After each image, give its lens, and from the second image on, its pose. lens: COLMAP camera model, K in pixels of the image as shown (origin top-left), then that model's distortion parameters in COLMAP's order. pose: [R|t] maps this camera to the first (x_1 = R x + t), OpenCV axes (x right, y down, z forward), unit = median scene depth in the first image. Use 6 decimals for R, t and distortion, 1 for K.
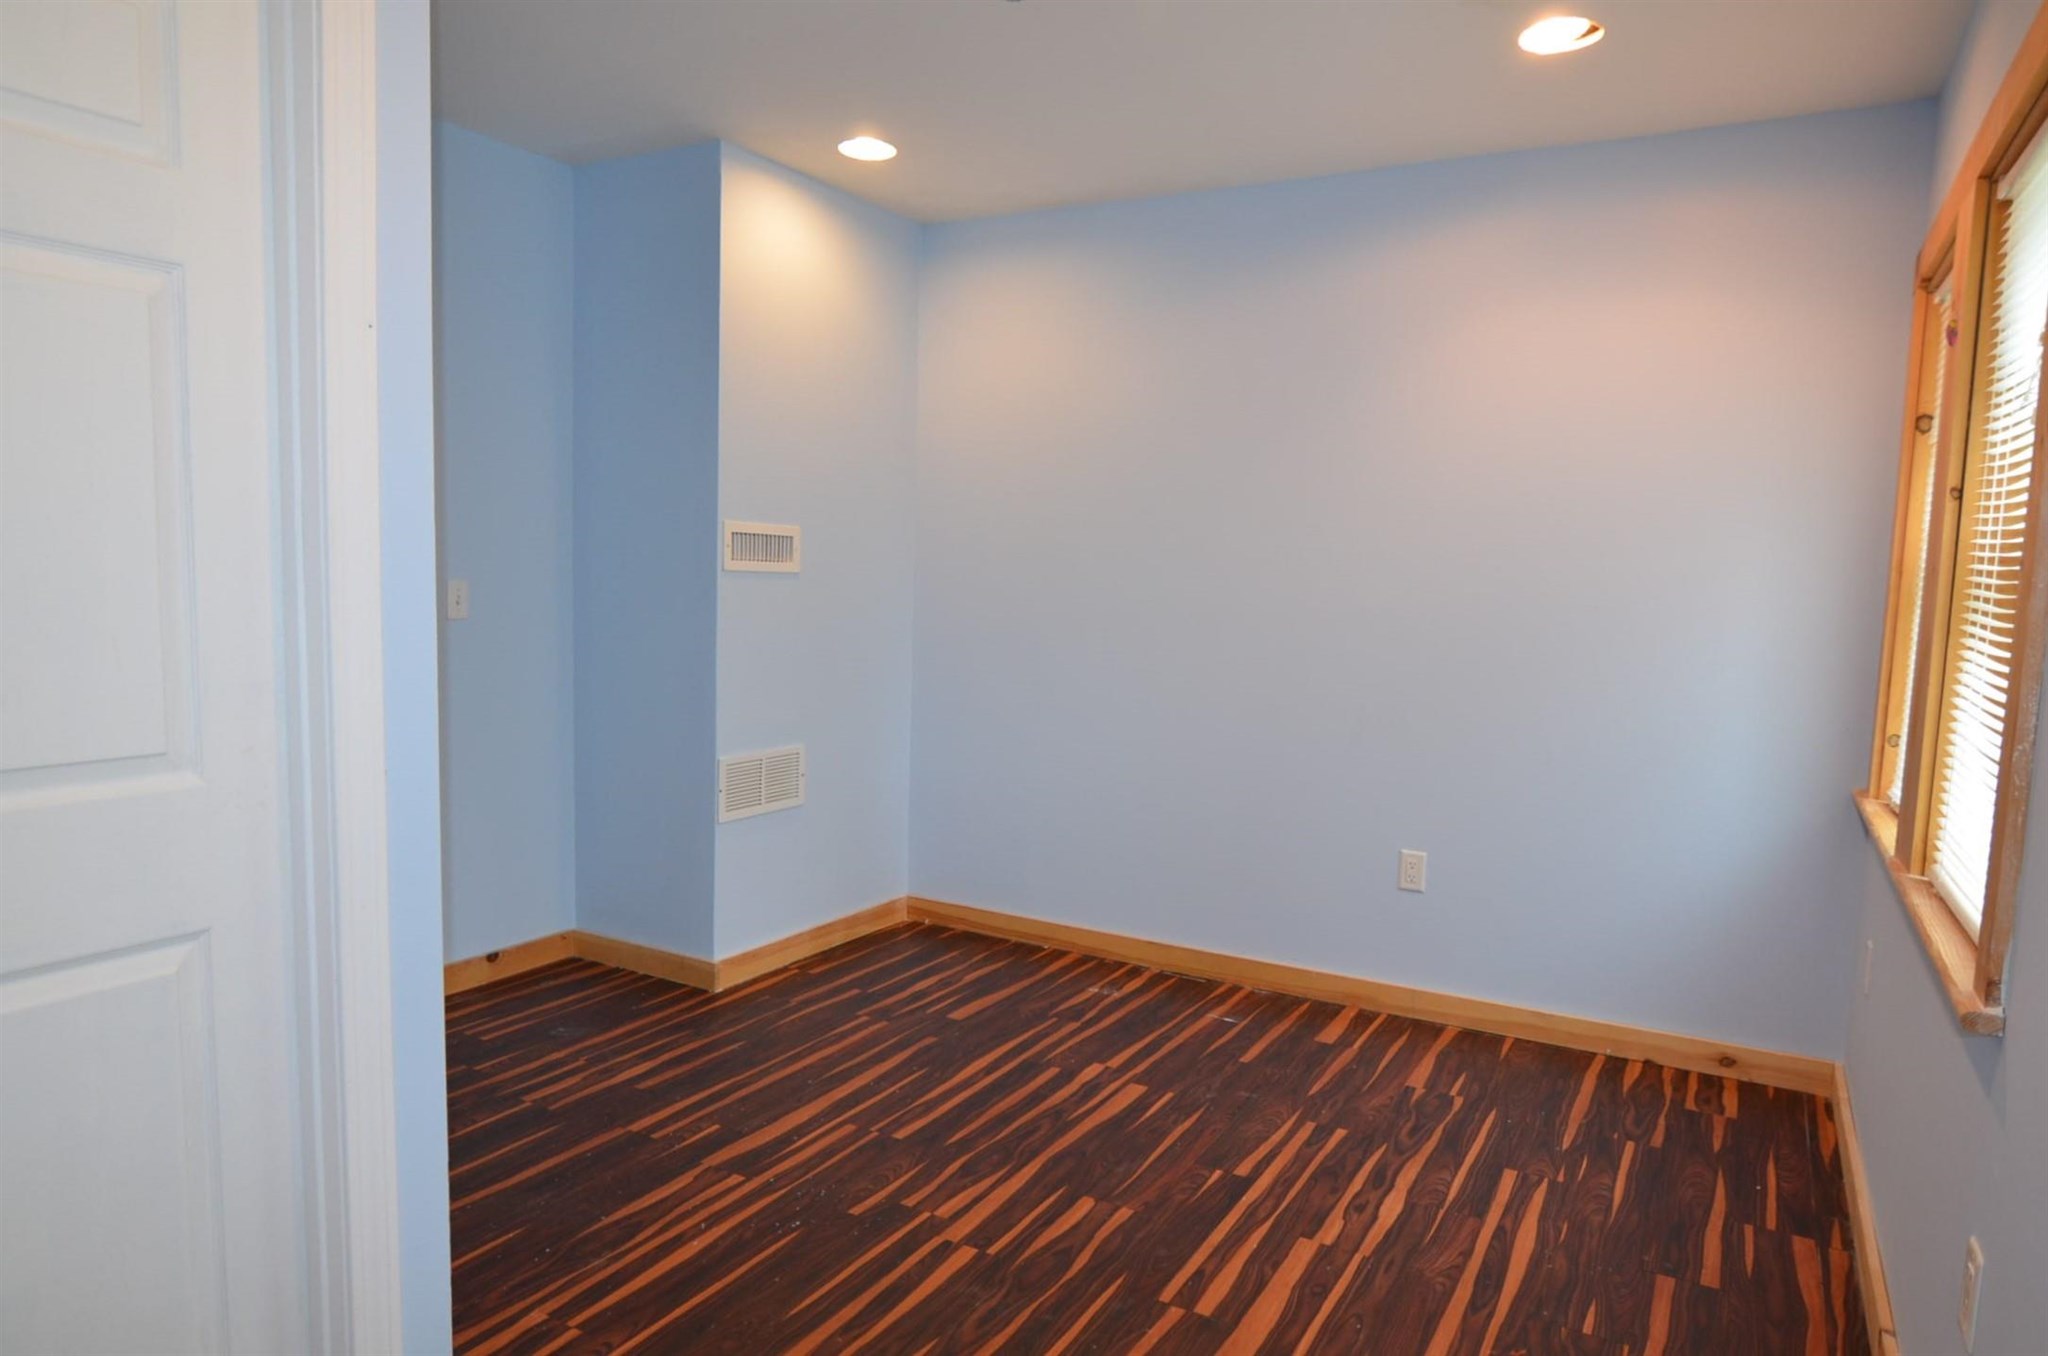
lens RADIAL K [[1180.9, 0, 1026.1], [0, 1180.9, 678.9], [0, 0, 1]] dist [-0.041546, 0.015803]
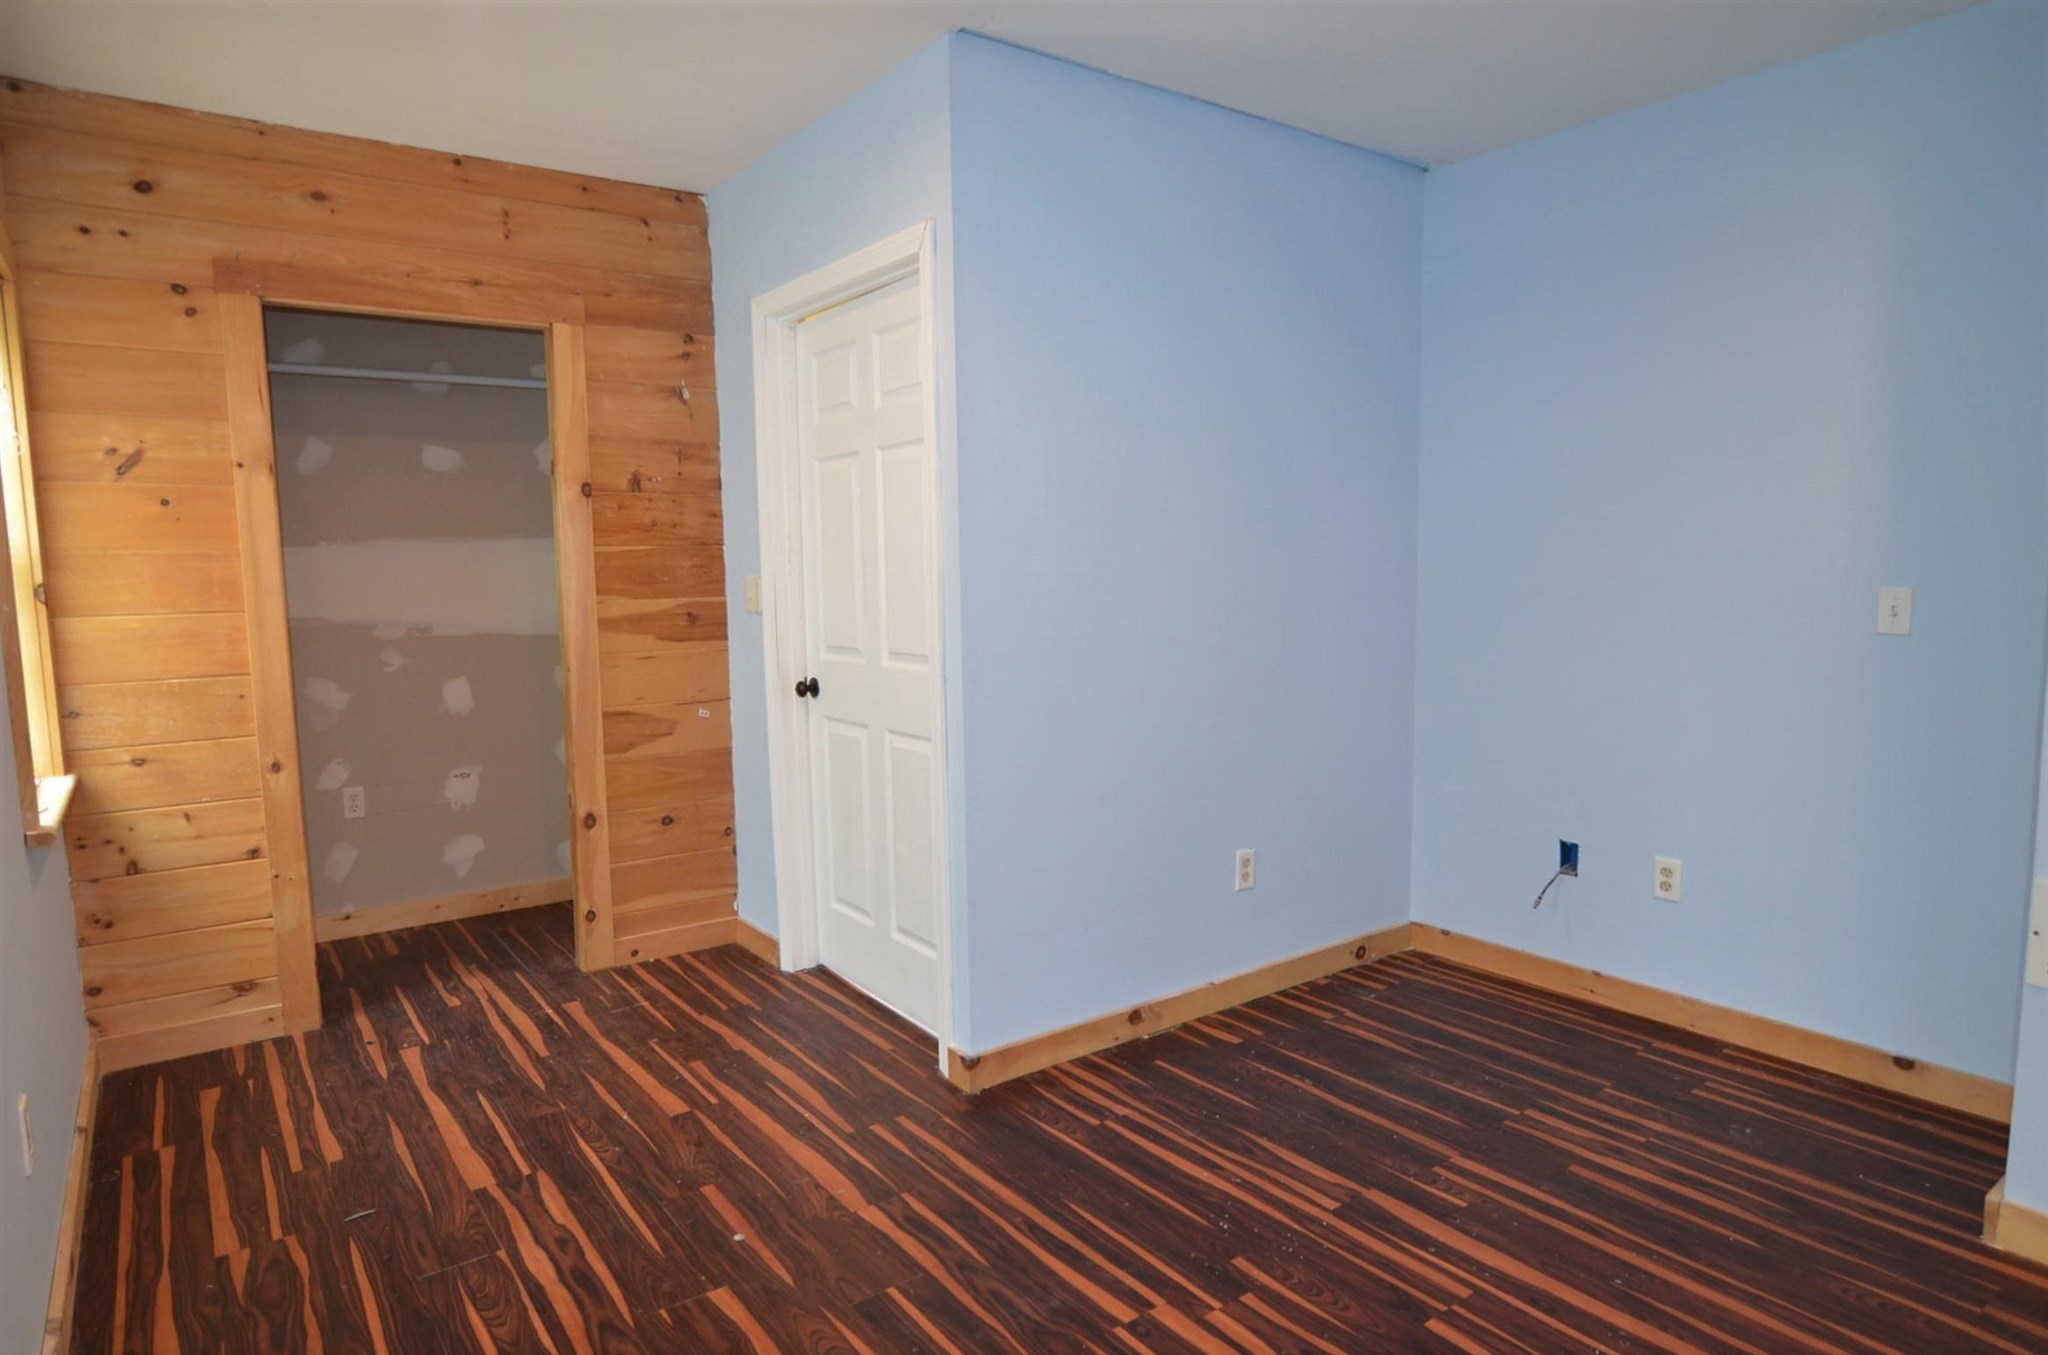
lens RADIAL K [[1180.9, 0, 1026.5], [0, 1180.9, 682.7], [0, 0, 1]] dist [-0.041546, 0.015803]
pose [[-0.370578, 0.073393, -0.925897, 0.629204], [-0.084309, 0.990100, 0.112226, -0.069295], [0.924967, 0.119650, -0.360721, 0.973467]]
